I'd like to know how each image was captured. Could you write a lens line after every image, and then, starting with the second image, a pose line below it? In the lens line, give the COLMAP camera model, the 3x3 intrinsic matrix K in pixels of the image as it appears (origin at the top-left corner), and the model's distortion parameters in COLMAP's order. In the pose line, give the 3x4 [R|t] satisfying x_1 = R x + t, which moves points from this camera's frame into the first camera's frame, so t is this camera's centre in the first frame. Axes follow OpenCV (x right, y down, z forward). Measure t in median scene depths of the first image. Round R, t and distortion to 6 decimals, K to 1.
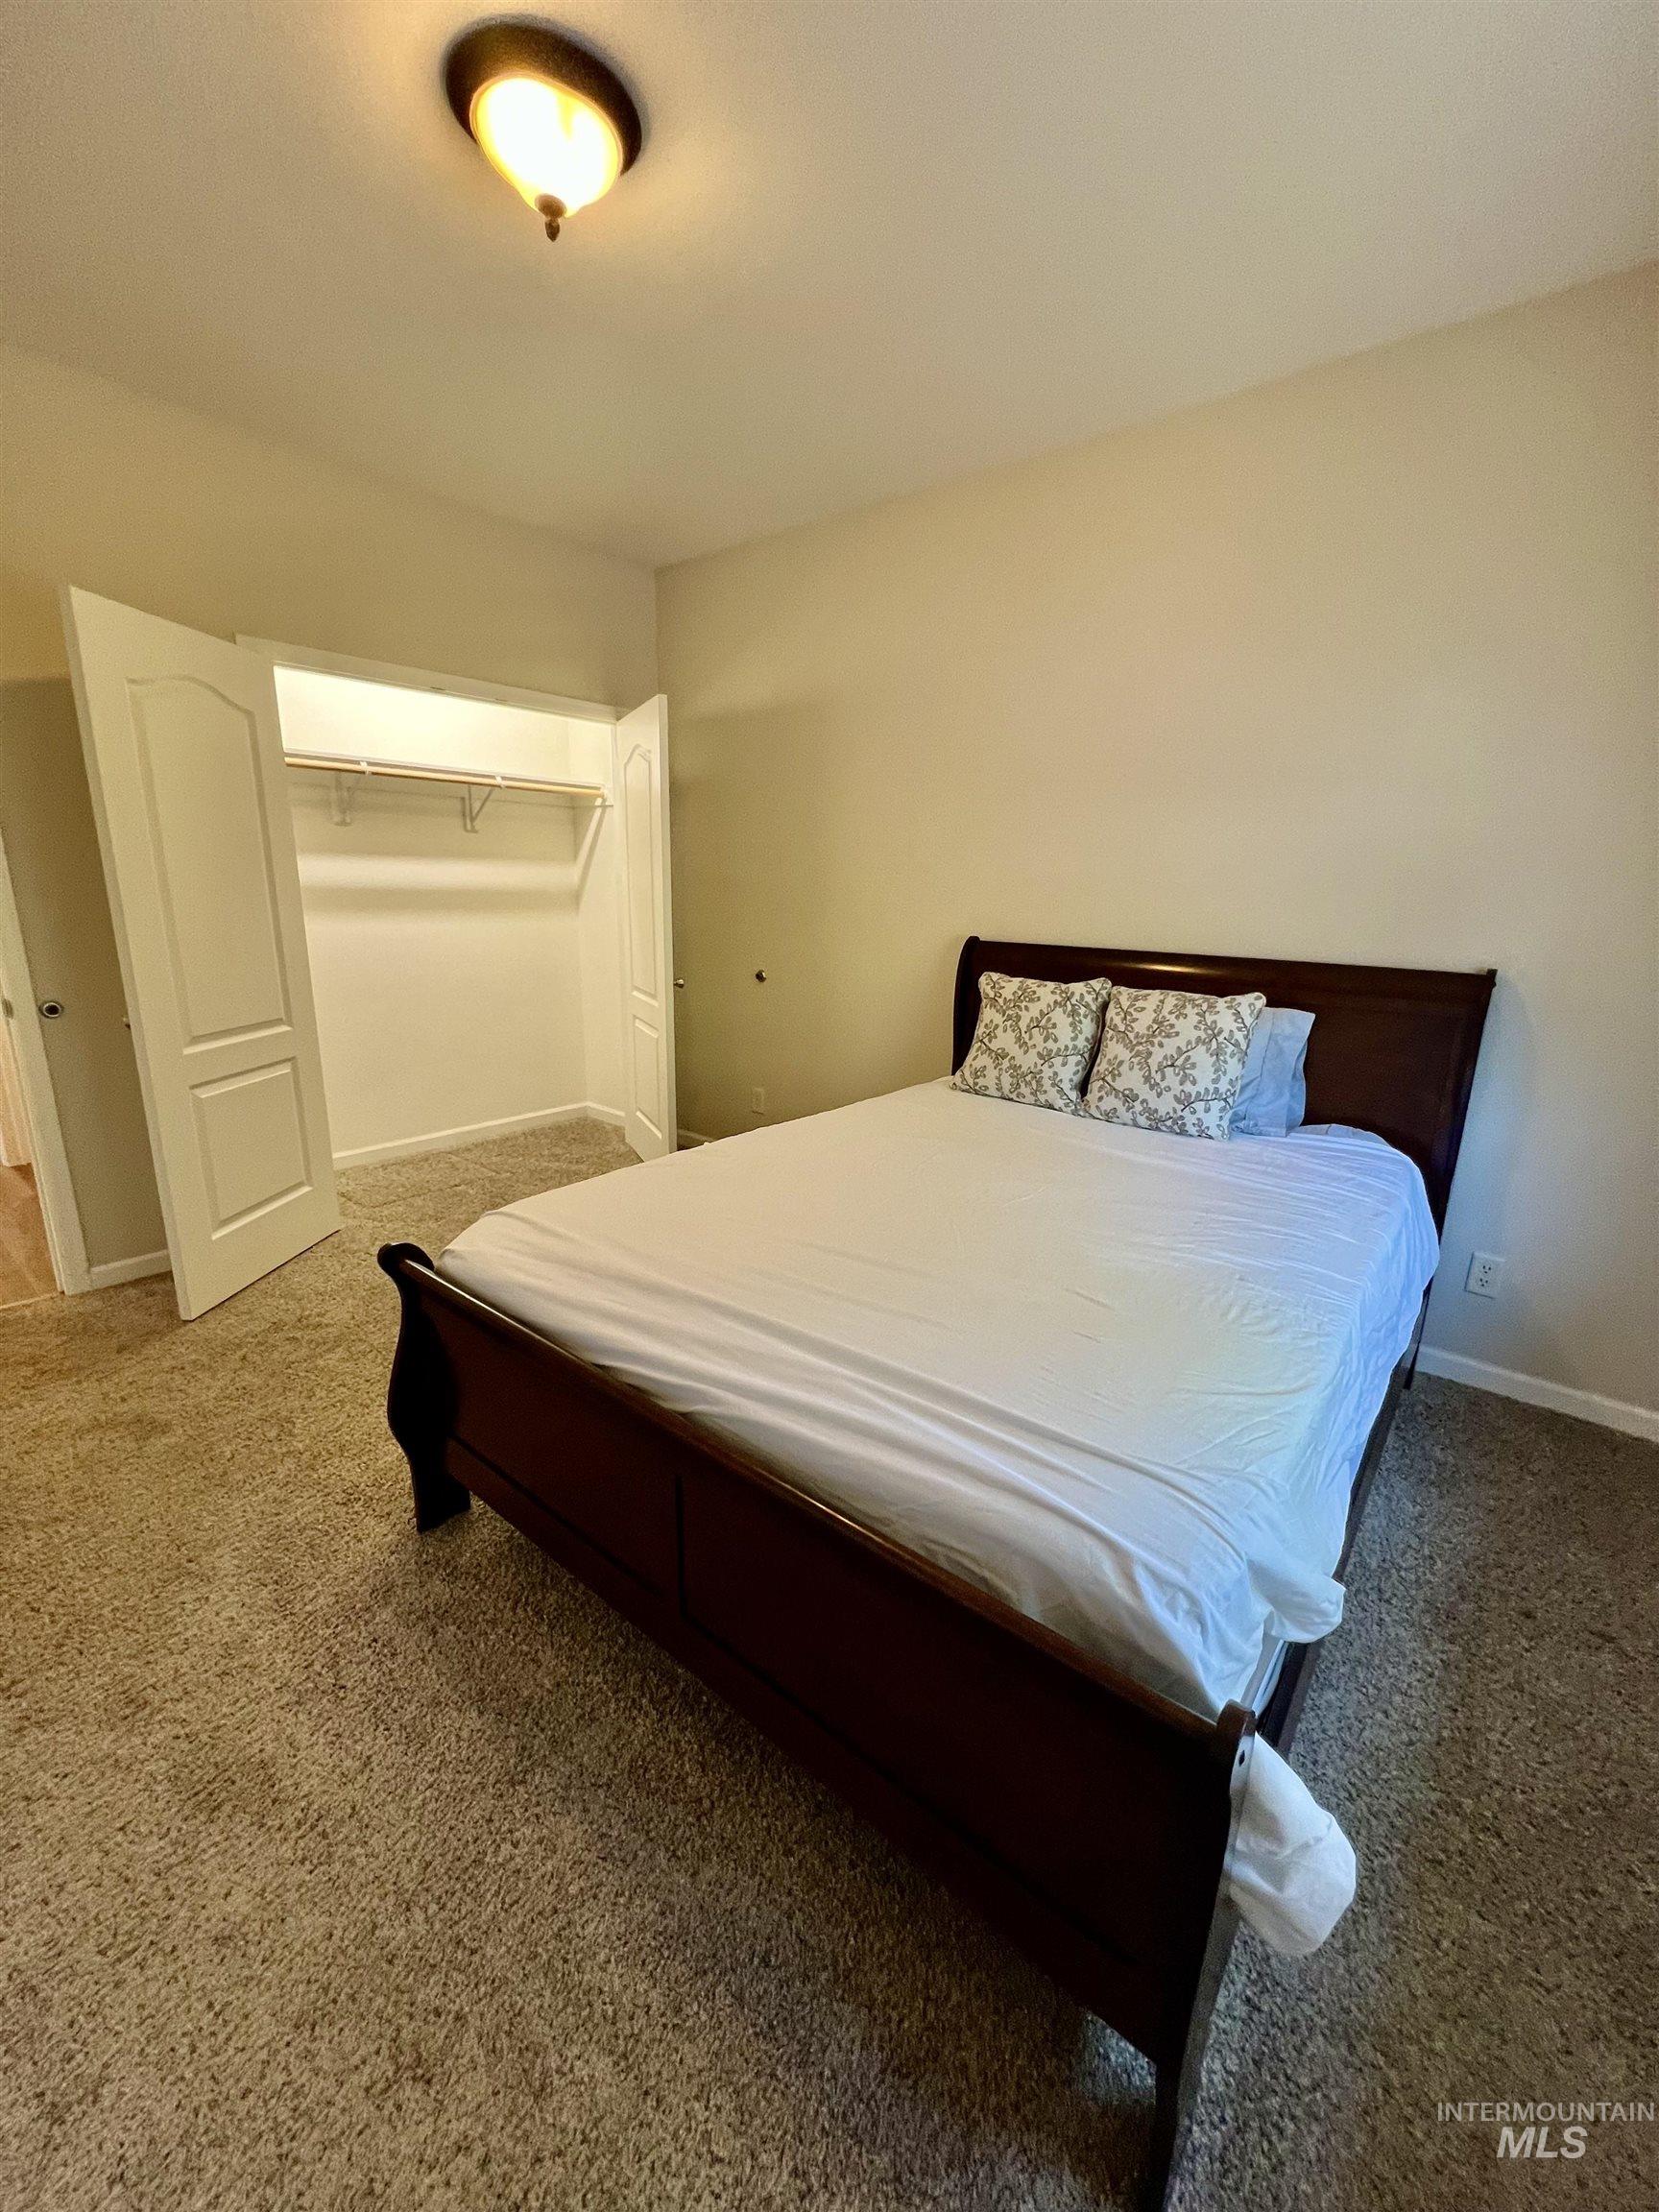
lens RADIAL K [[884.8, 0, 830.4], [0, 884.8, 1102.9], [0, 0, 1]] dist [-0.000605, -0.000048]
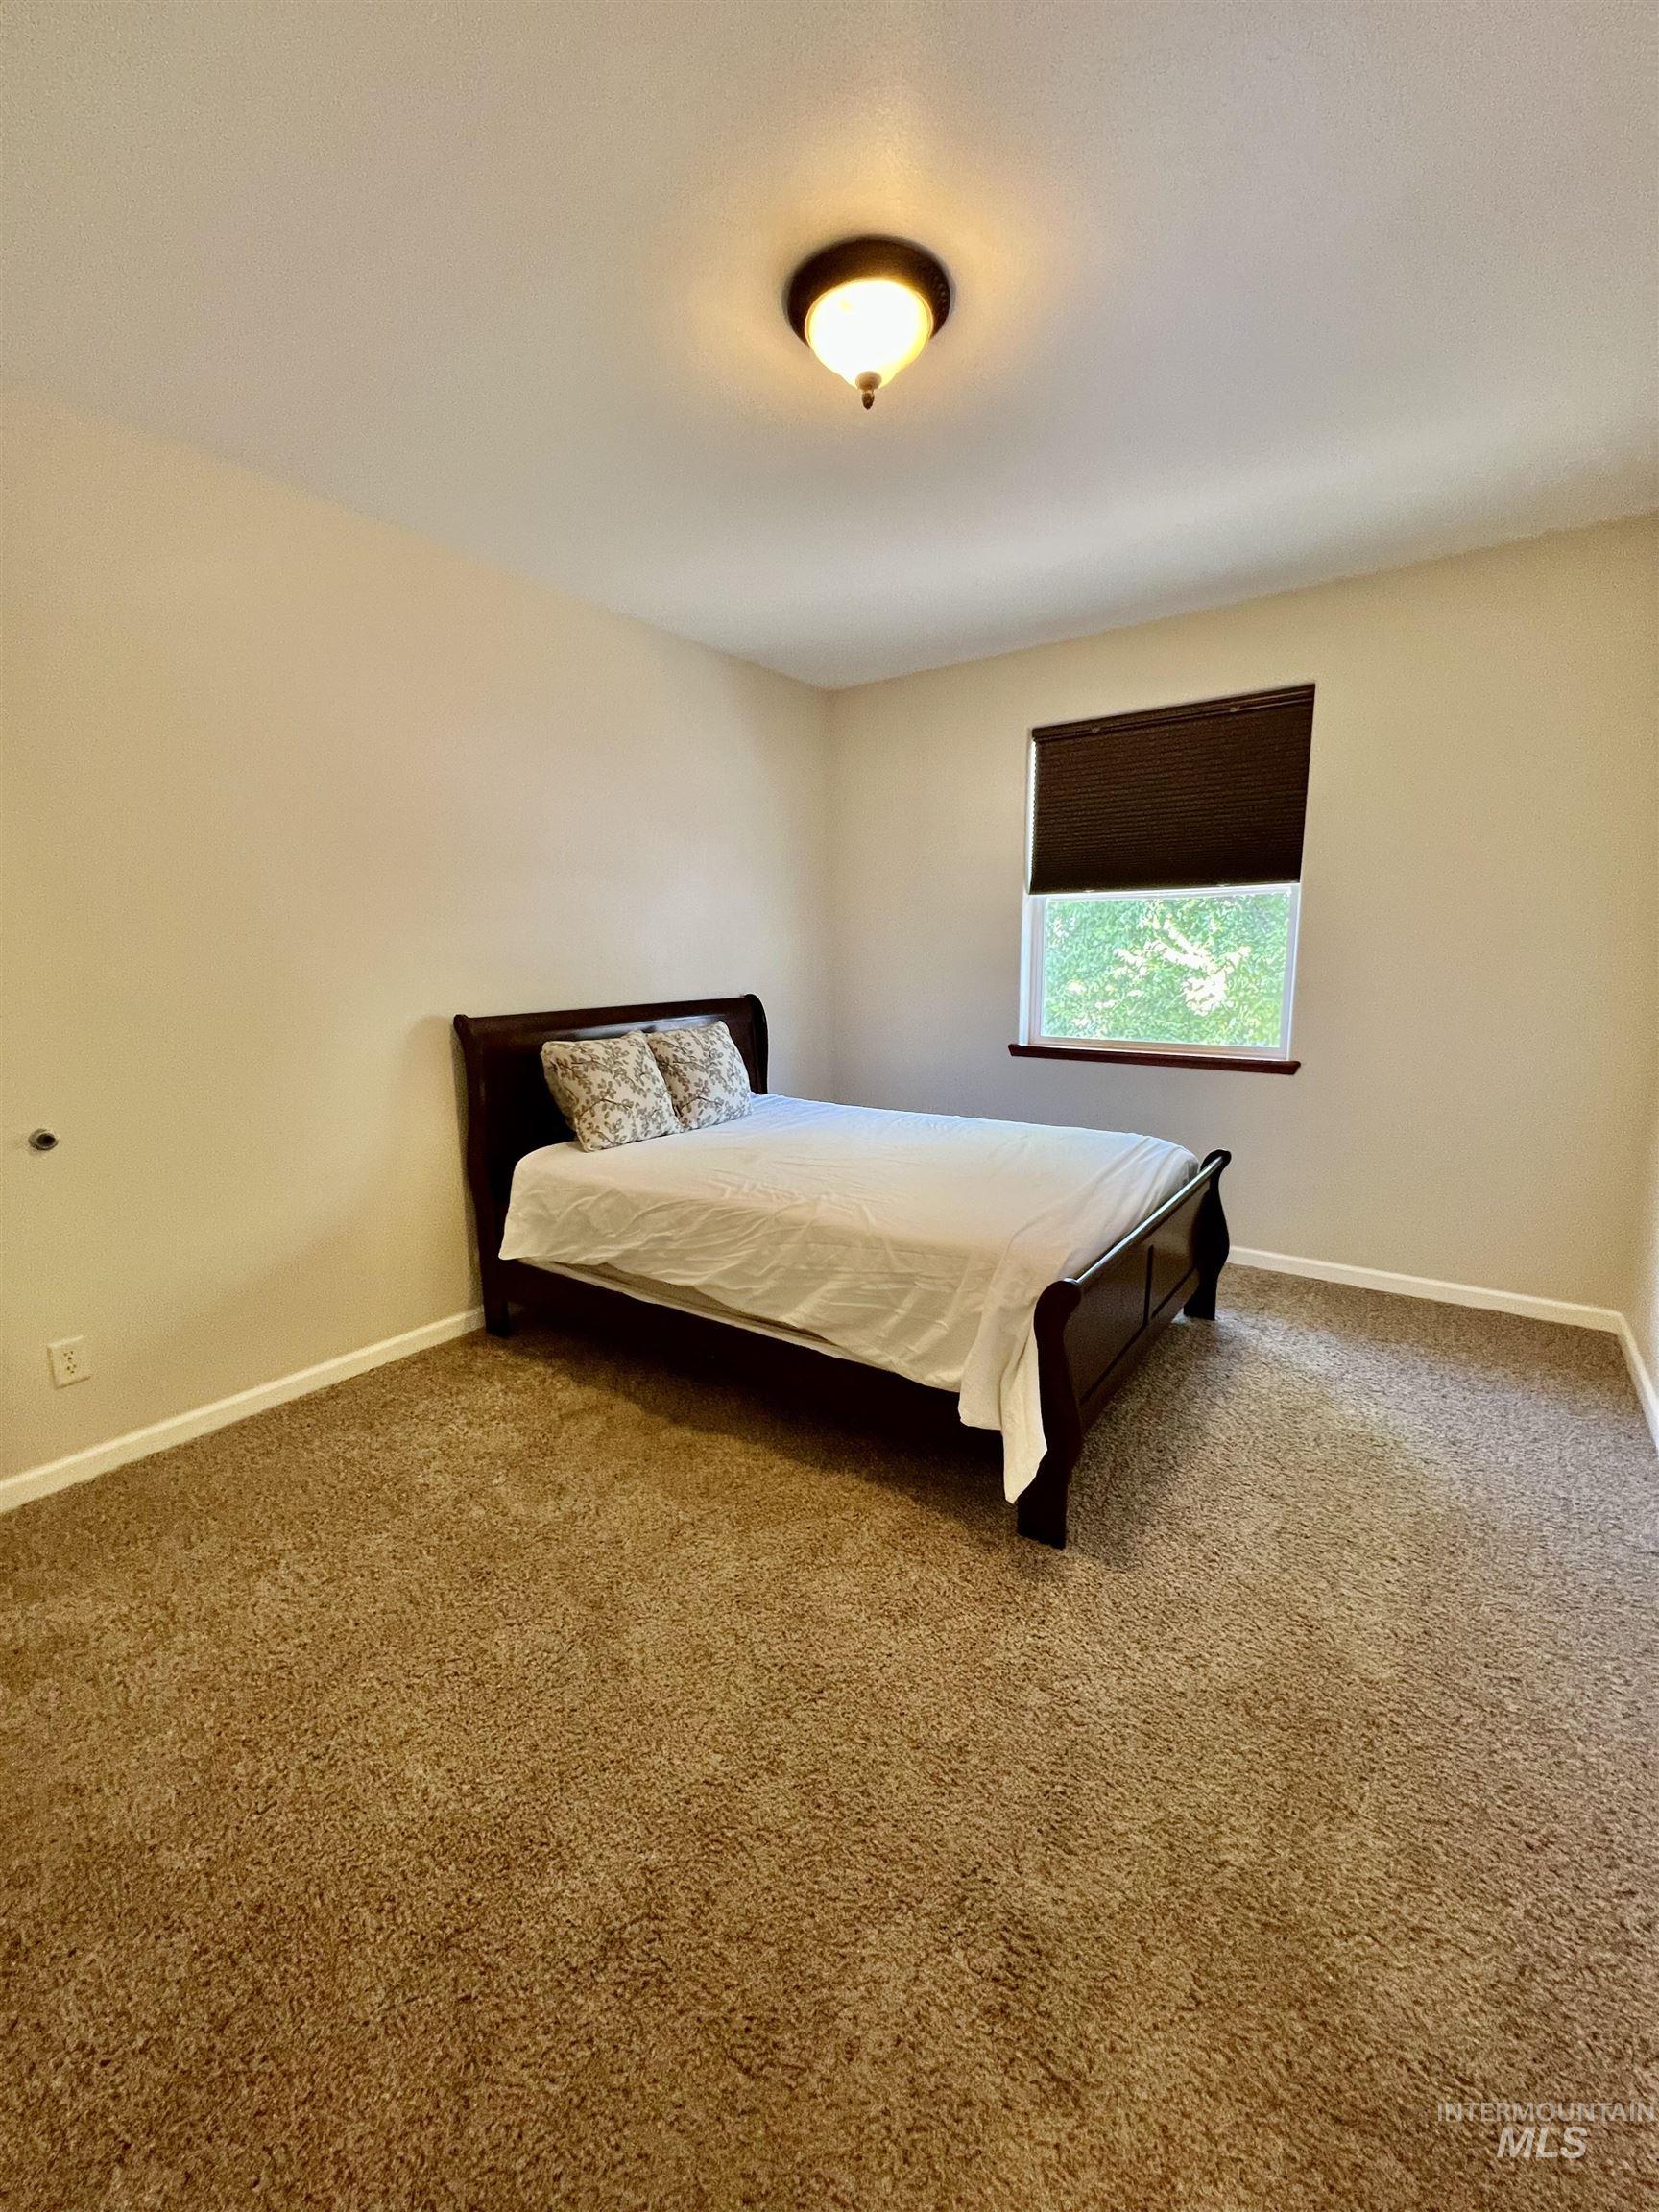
lens RADIAL K [[884.8, 0, 833.3], [0, 884.8, 1107.9], [0, 0, 1]] dist [-0.000605, -0.000048]
pose [[-0.082648, -0.194102, 0.977494, -0.958236], [0.249512, 0.945579, 0.208862, -0.226394], [-0.964838, 0.261158, -0.029719, 0.791128]]
